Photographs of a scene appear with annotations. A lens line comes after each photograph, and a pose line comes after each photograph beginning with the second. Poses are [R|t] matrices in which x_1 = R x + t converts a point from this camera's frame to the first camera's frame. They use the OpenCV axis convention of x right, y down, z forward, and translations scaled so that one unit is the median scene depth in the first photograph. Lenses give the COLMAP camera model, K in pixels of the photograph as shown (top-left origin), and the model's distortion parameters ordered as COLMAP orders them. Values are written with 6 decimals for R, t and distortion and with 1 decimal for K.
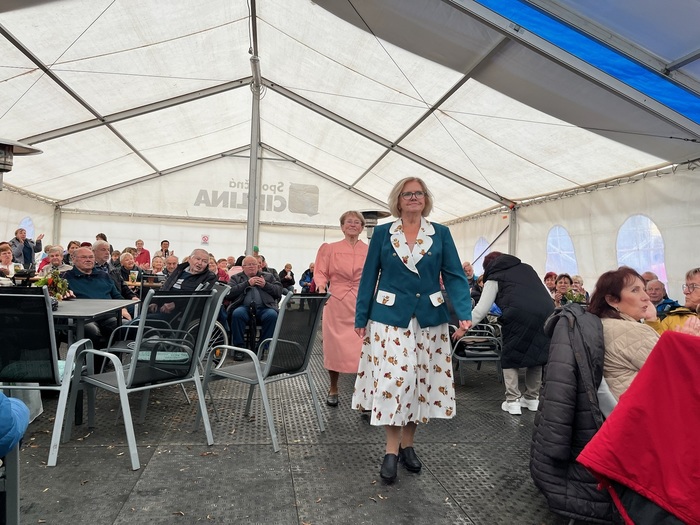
lens RADIAL K [[531.4, 0, 350.3], [0, 531.4, 261.3], [0, 0, 1]] dist [0.064216, -0.086928]
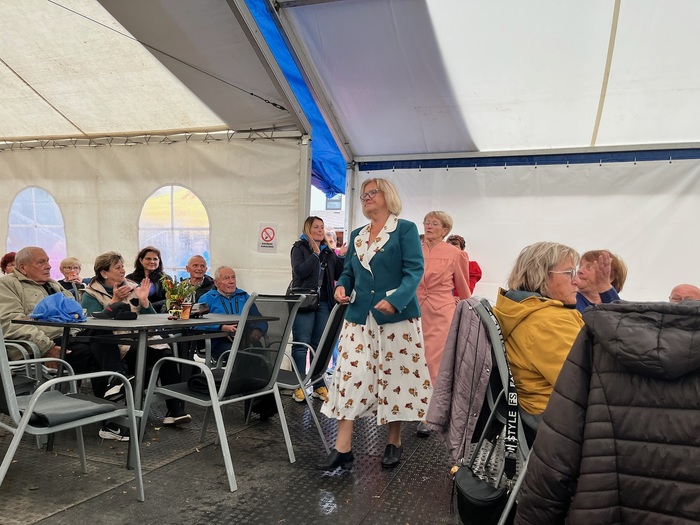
lens RADIAL K [[531.4, 0, 346.8], [0, 531.4, 258.9], [0, 0, 1]] dist [0.064216, -0.086928]
pose [[0.473256, 0.039509, 0.880039, -0.036113], [-0.047832, 0.998673, -0.019113, 0.023816], [-0.879626, -0.033049, 0.474517, 0.354630]]
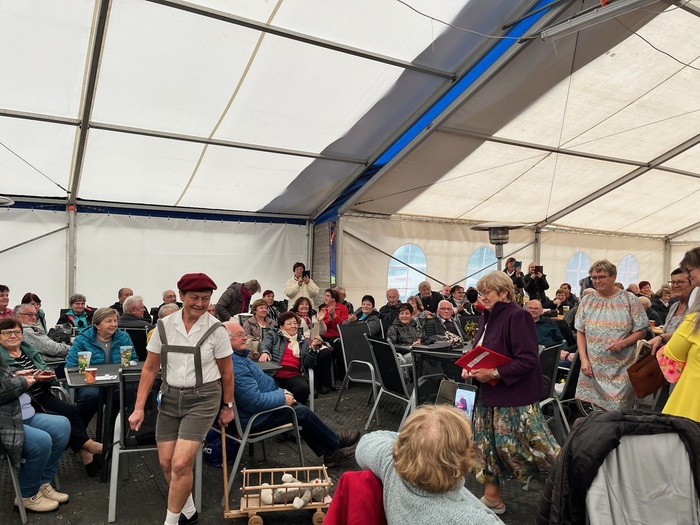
lens RADIAL K [[531.4, 0, 354.6], [0, 531.4, 268.9], [0, 0, 1]] dist [0.064216, -0.086928]
pose [[0.376377, -0.036433, -0.925750, 0.350994], [0.019516, 0.999317, -0.031394, -0.046834], [0.926261, -0.006251, 0.376831, 0.082360]]
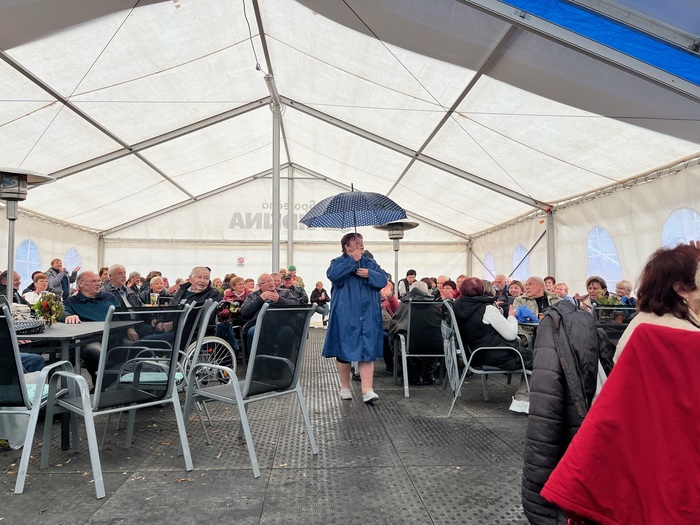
lens RADIAL K [[531.4, 0, 344.3], [0, 531.4, 261.1], [0, 0, 1]] dist [0.064216, -0.086928]
pose [[0.993545, -0.048264, -0.102658, 0.050710], [0.044582, 0.998288, -0.037870, 0.010208], [0.104310, 0.033049, 0.993996, 0.034410]]
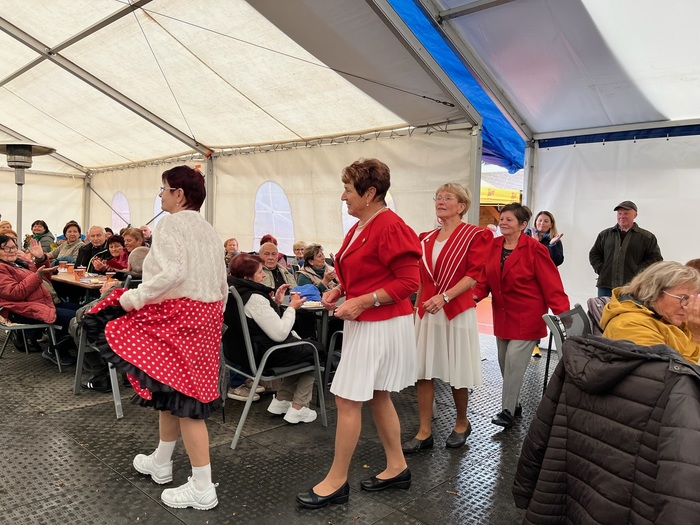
lens RADIAL K [[531.4, 0, 340.6], [0, 531.4, 263.3], [0, 0, 1]] dist [0.064216, -0.086928]
pose [[0.796325, -0.041940, 0.603413, -0.071826], [-0.019886, 0.995239, 0.095417, -0.020321], [-0.604542, -0.087982, 0.791700, 0.242405]]
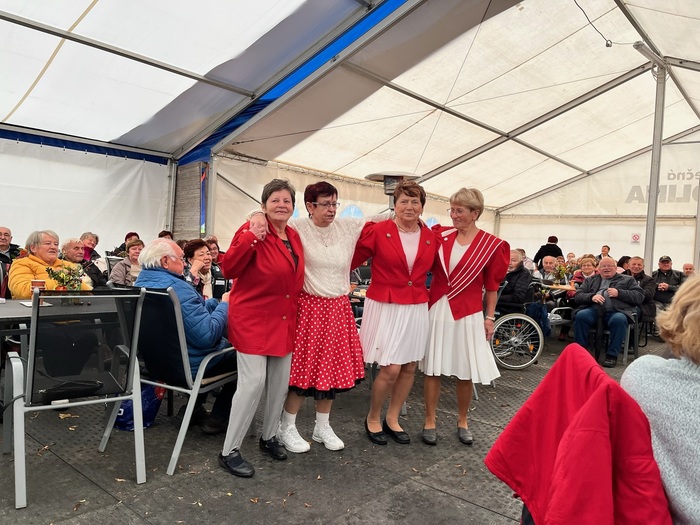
lens RADIAL K [[531.4, 0, 345.5], [0, 531.4, 267.1], [0, 0, 1]] dist [0.064216, -0.086928]
pose [[0.650004, 0.019776, -0.759673, 0.215490], [-0.010333, 0.999799, 0.017185, -0.003524], [0.759860, -0.003321, 0.650078, 0.010609]]
